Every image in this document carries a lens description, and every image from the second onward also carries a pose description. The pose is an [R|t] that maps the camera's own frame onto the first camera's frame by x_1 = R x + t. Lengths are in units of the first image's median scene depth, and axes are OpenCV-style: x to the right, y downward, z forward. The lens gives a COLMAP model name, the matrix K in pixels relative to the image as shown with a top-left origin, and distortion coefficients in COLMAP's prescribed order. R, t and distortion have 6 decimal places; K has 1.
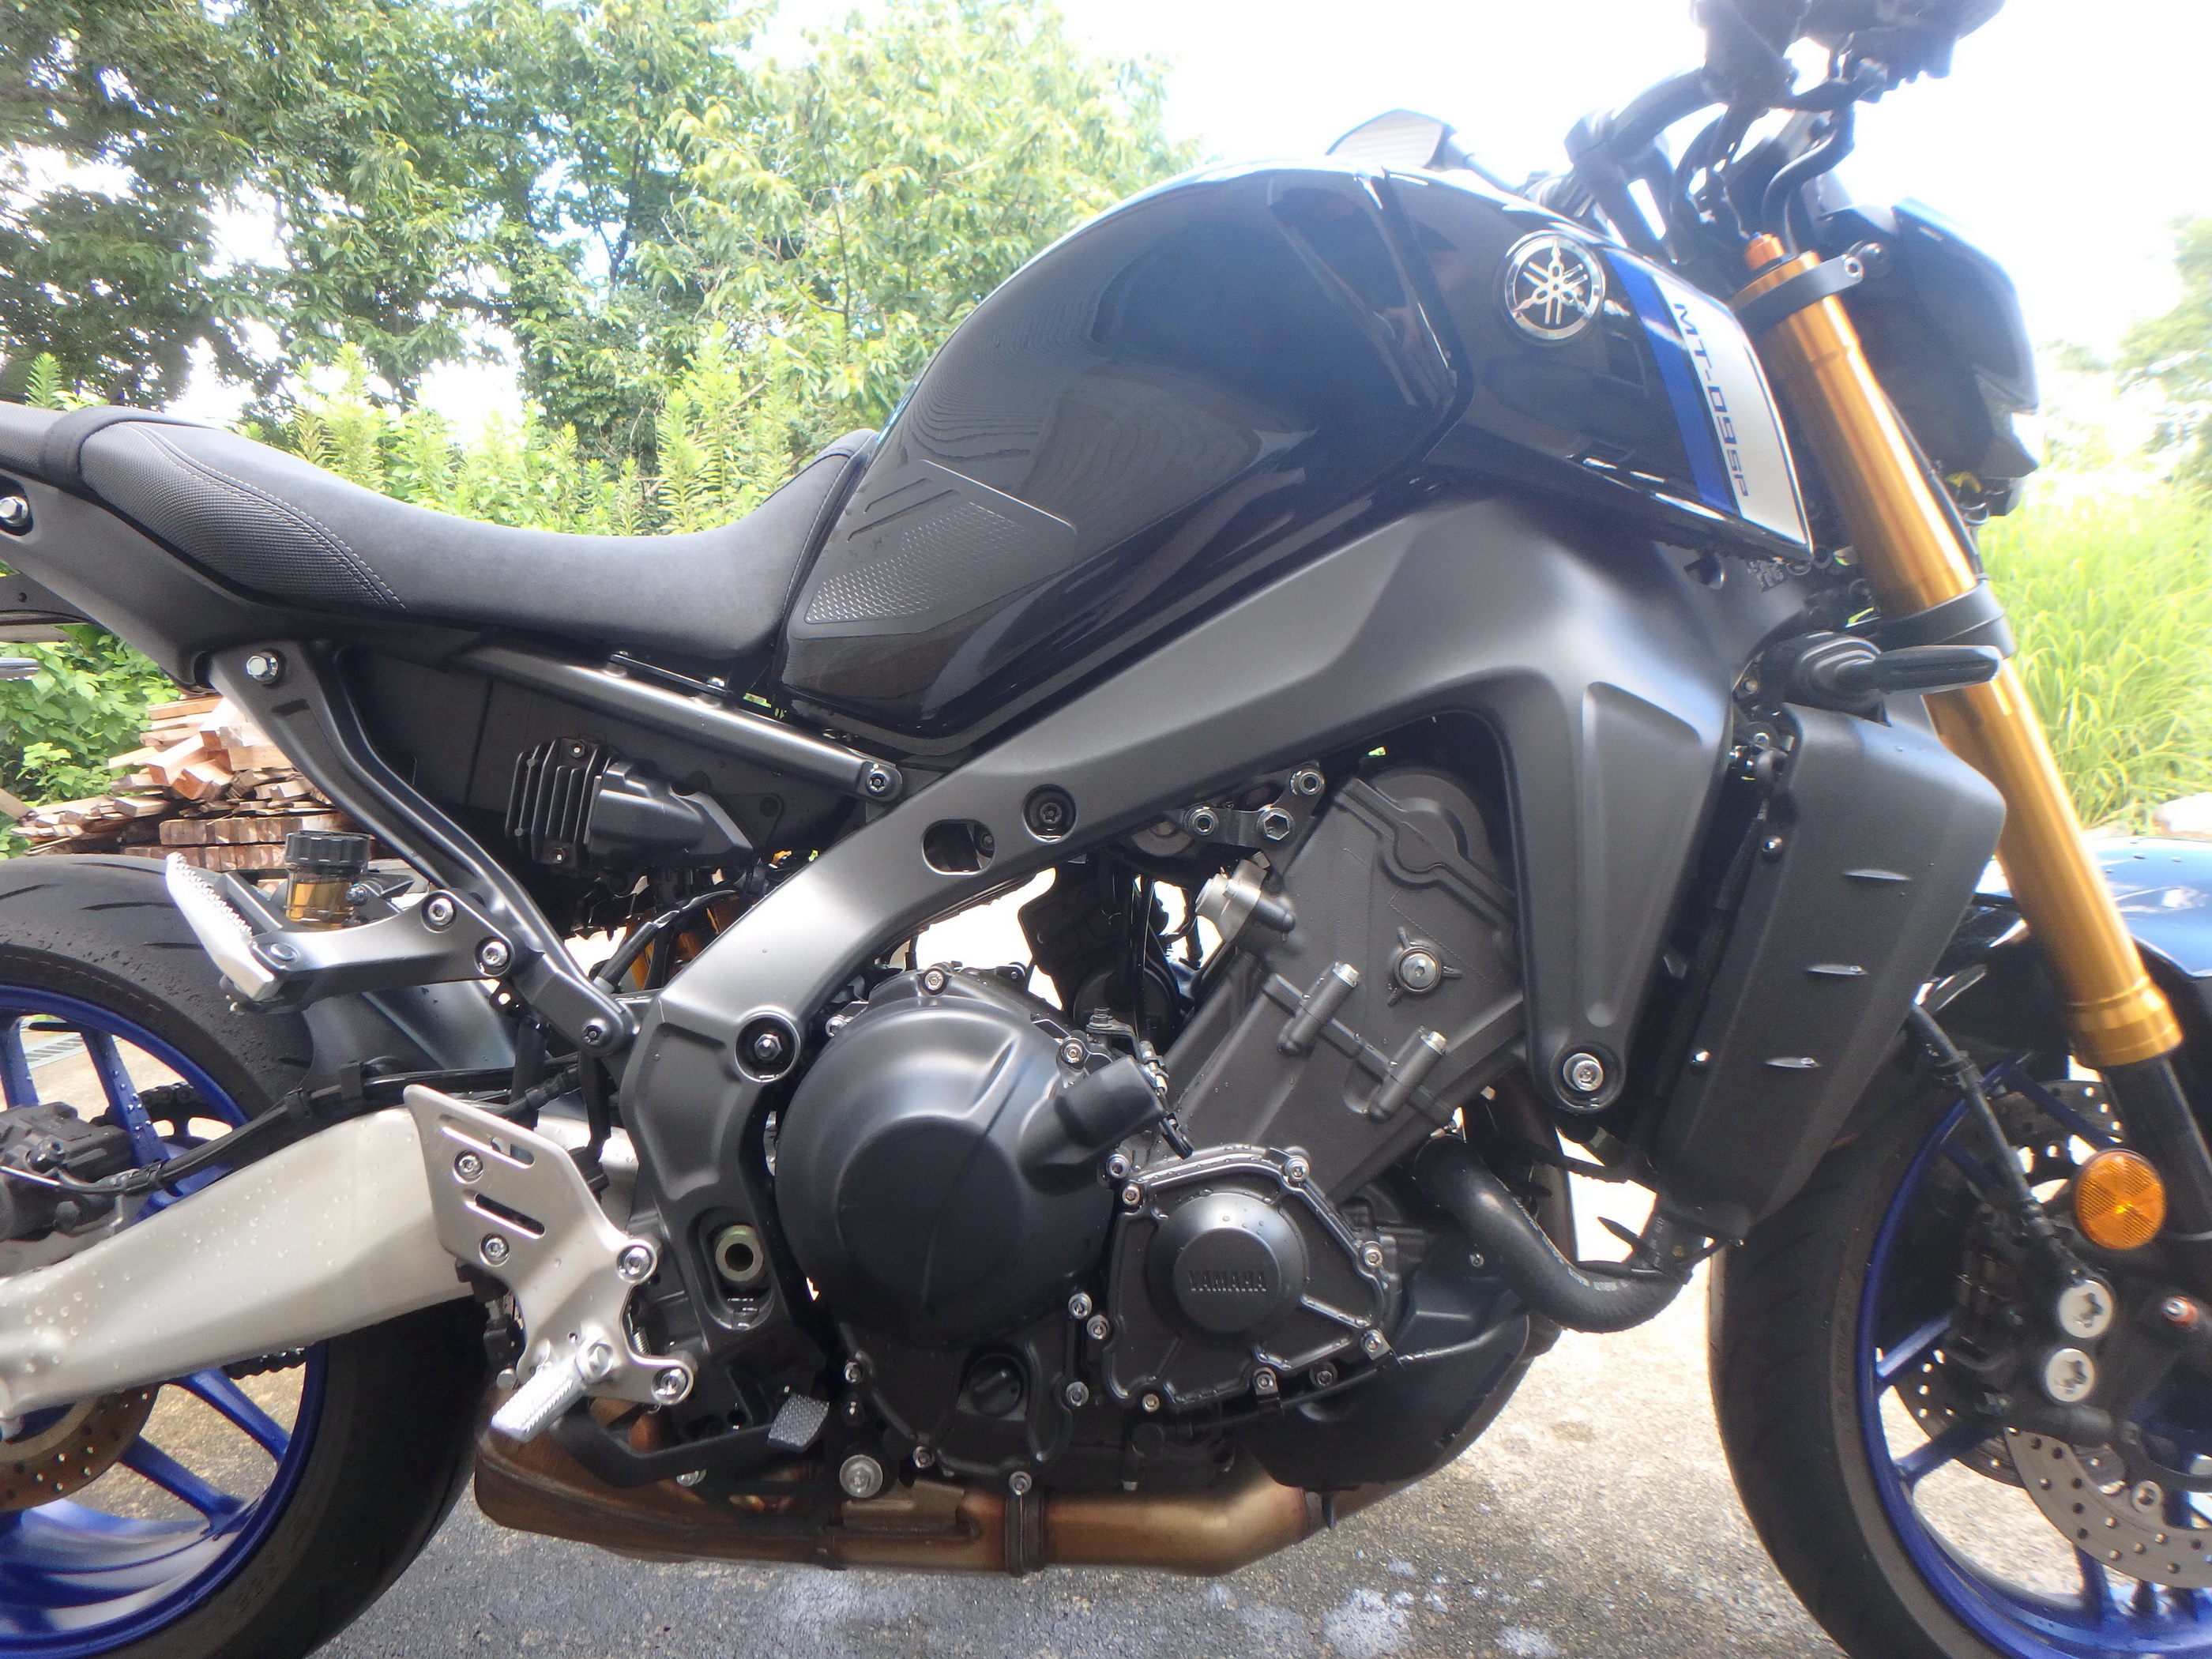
lens RADIAL K [[1375.7, 0, 1096.6], [0, 1375.7, 835.4], [0, 0, 1]] dist [-0.038885, 0.001663]
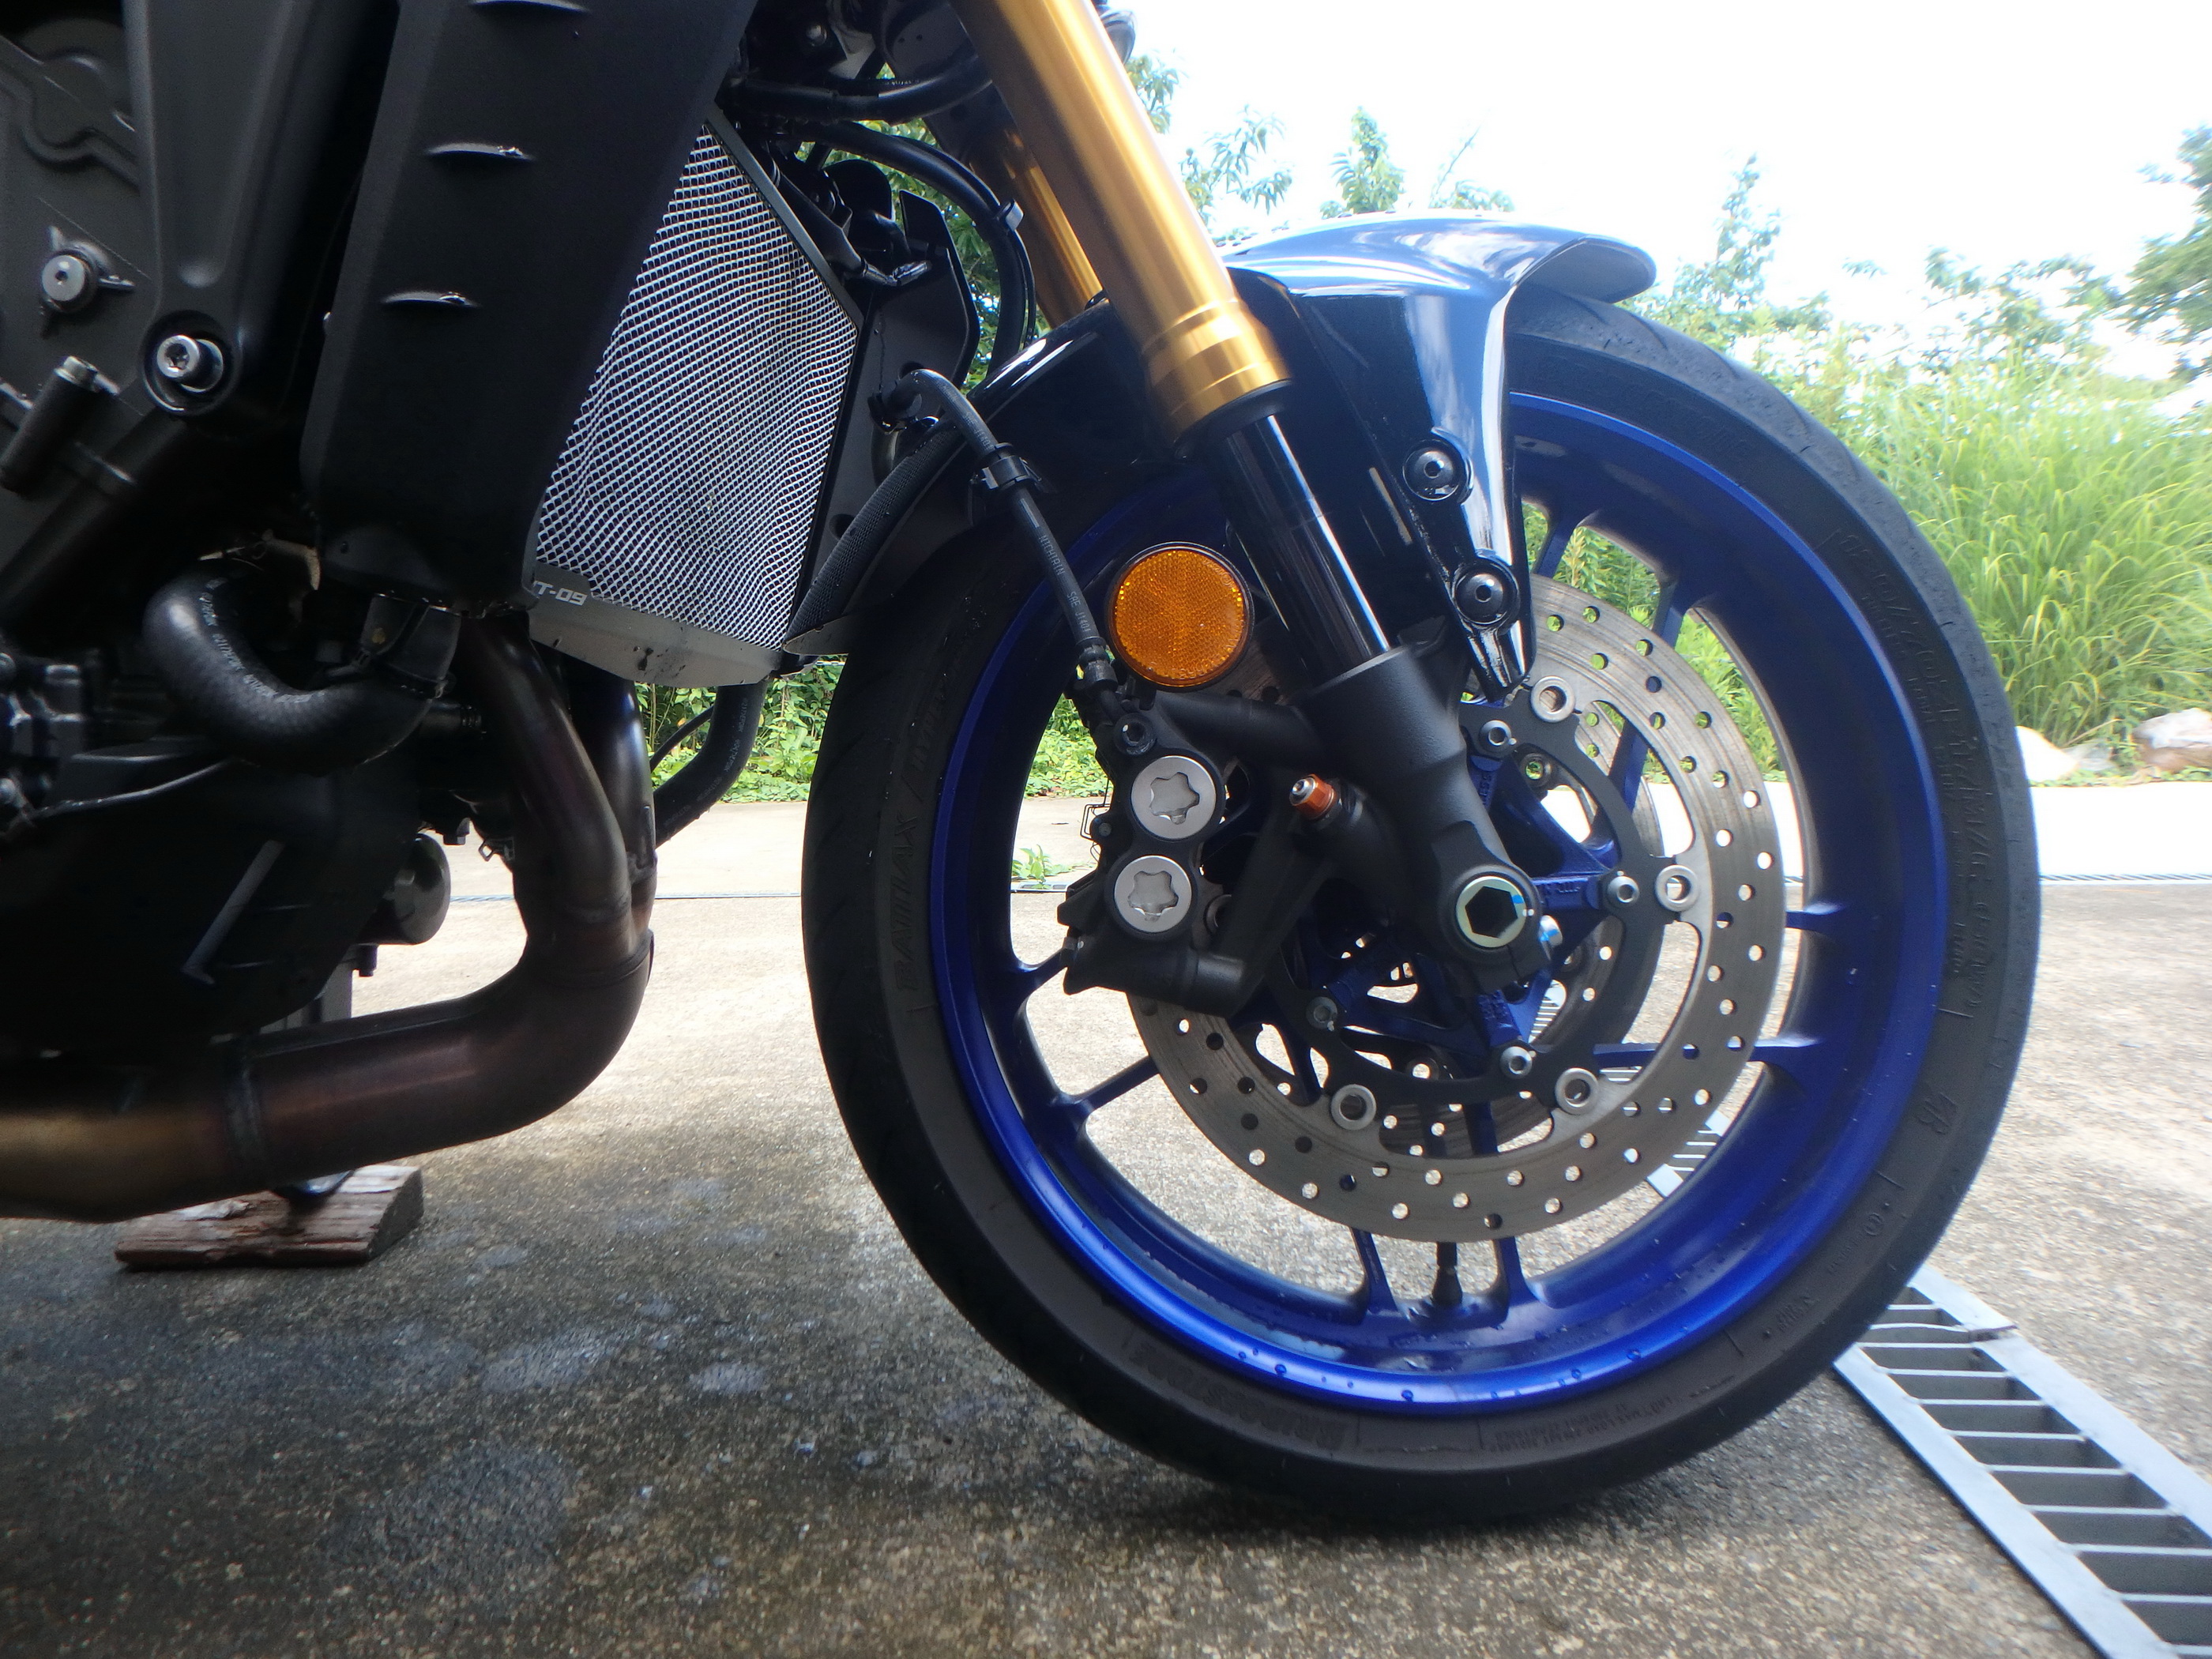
lens RADIAL K [[1375.7, 0, 1104.5], [0, 1375.7, 836.2], [0, 0, 1]] dist [-0.038885, 0.001663]
pose [[0.999624, -0.008648, -0.026005, 0.634511], [0.008833, 0.999936, 0.007023, 0.325126], [0.025943, -0.007250, 0.999637, 0.265699]]
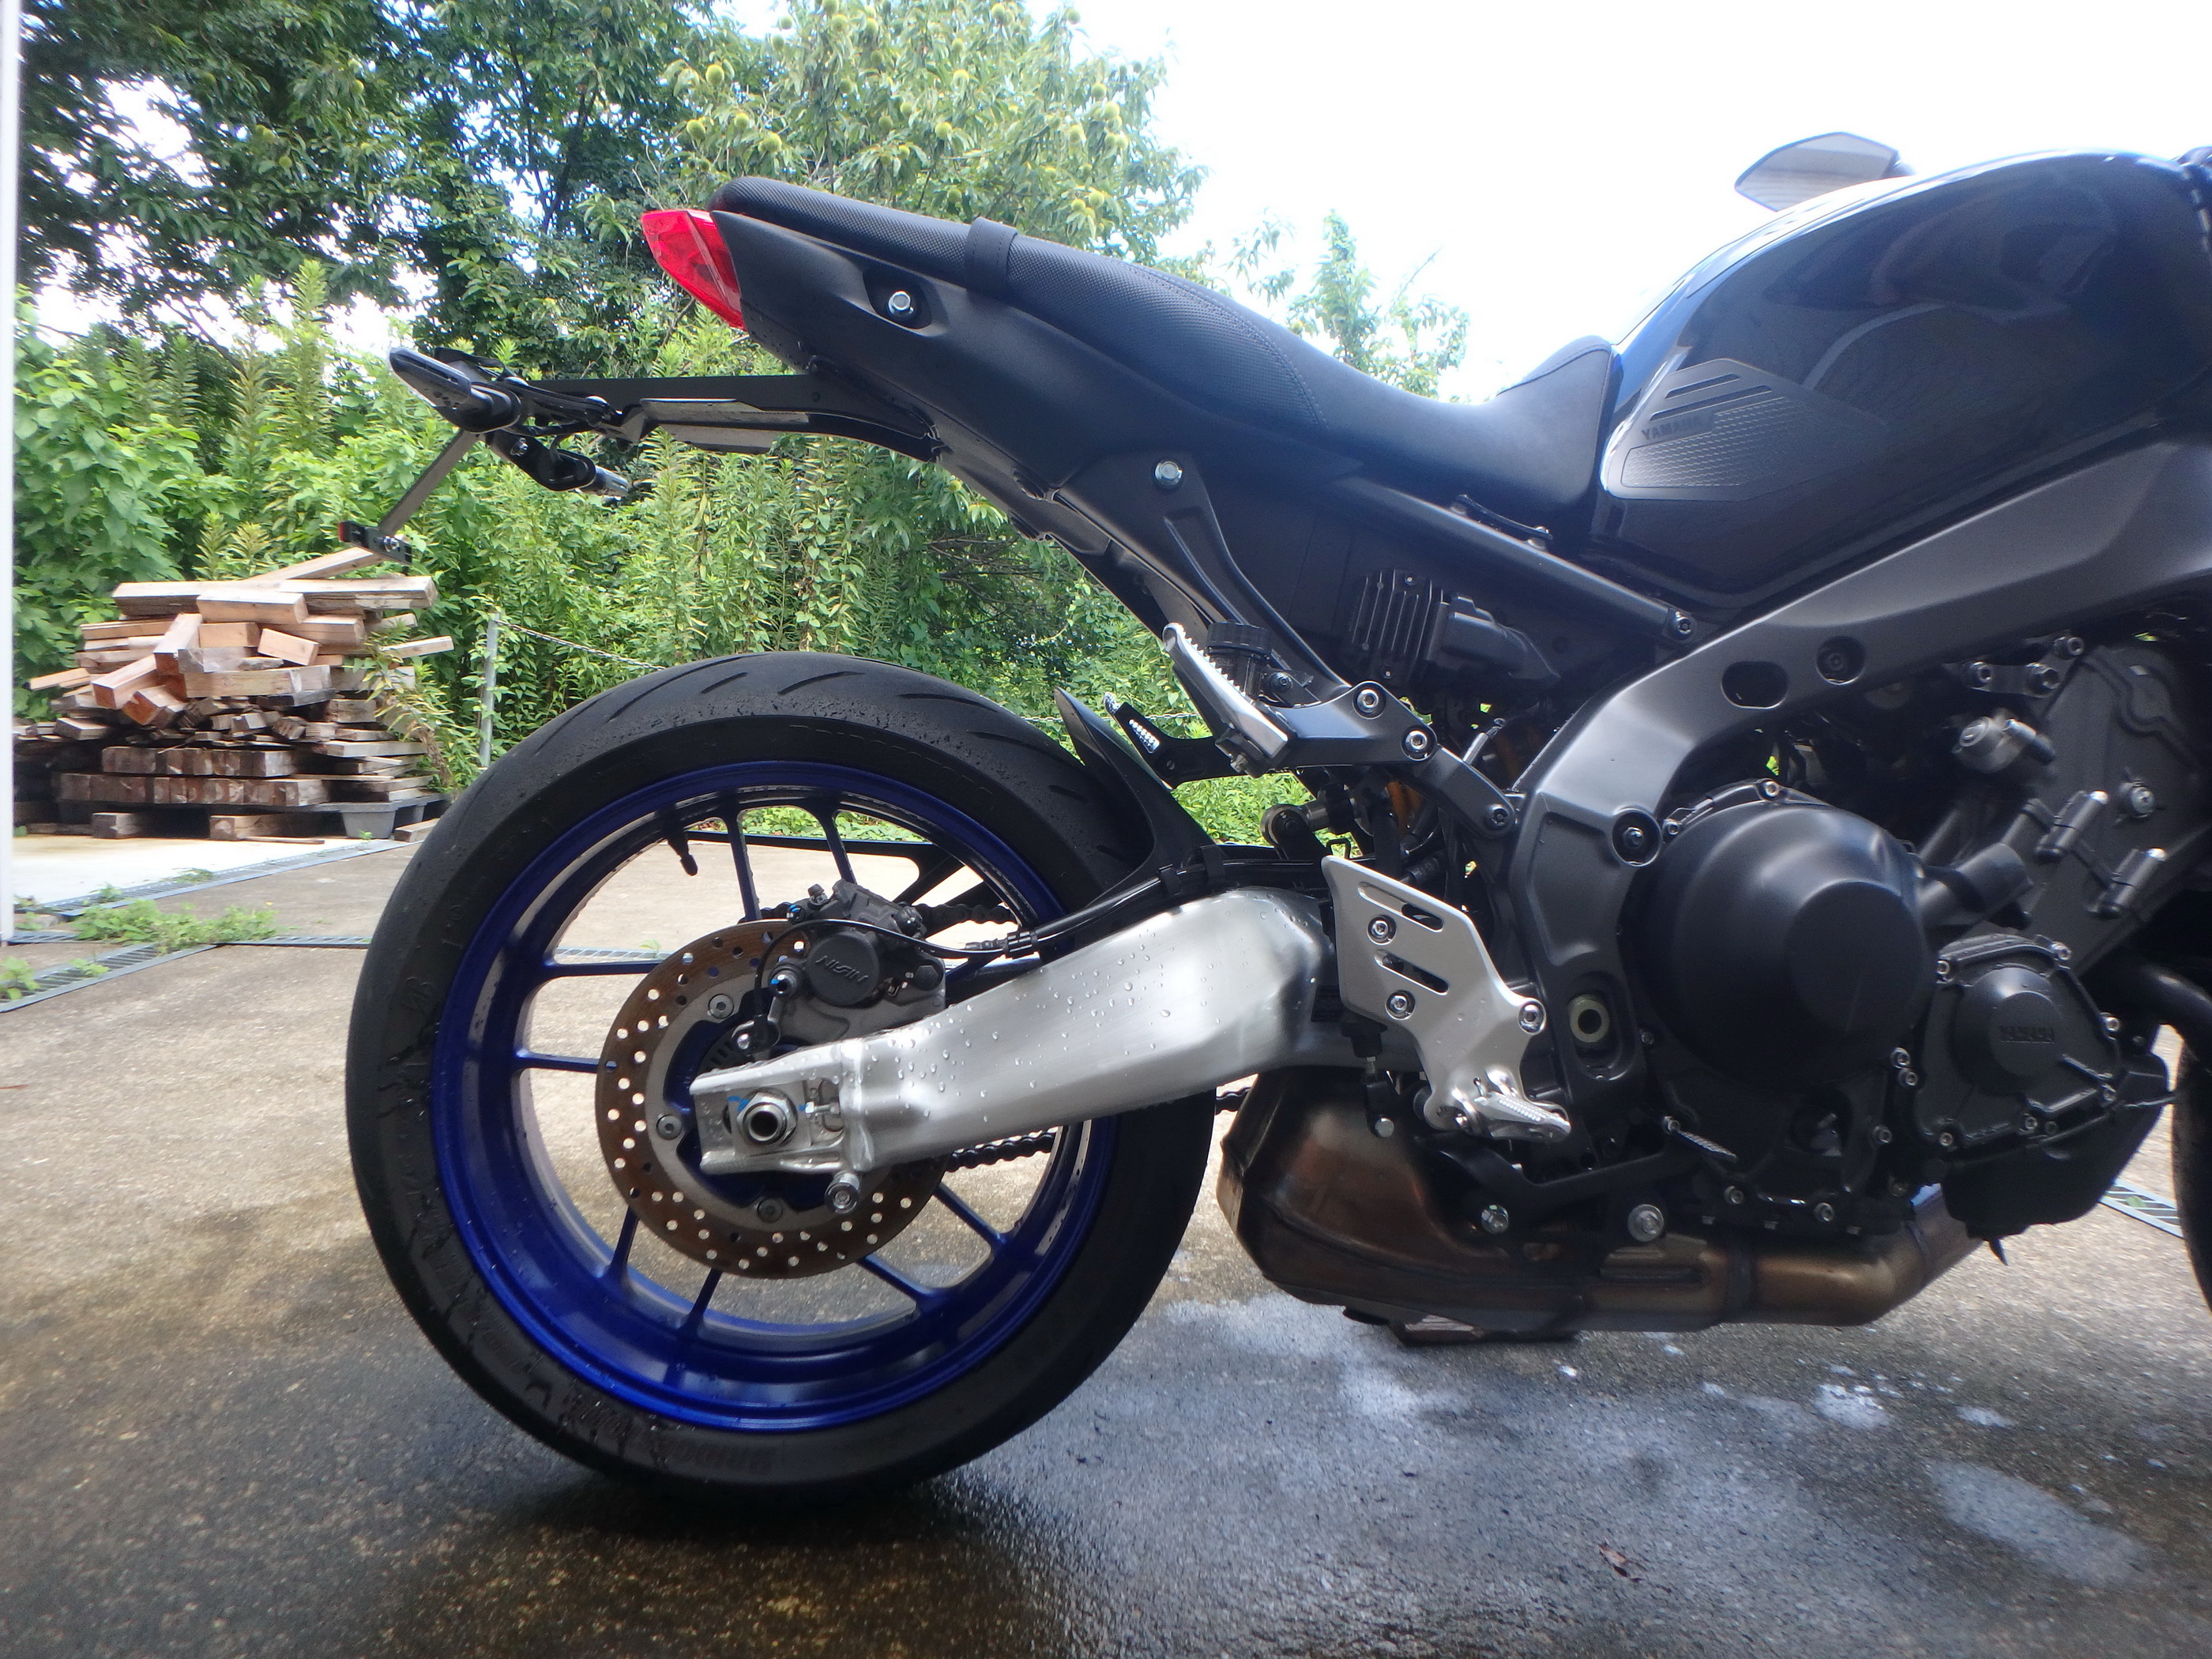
lens RADIAL K [[1375.7, 0, 1120.5], [0, 1375.7, 836.2], [0, 0, 1]] dist [-0.038885, 0.001663]
pose [[0.989790, 0.051422, 0.132933, -0.692610], [-0.050256, 0.998663, -0.012109, 0.158987], [-0.133378, 0.005305, 0.991051, -0.076129]]
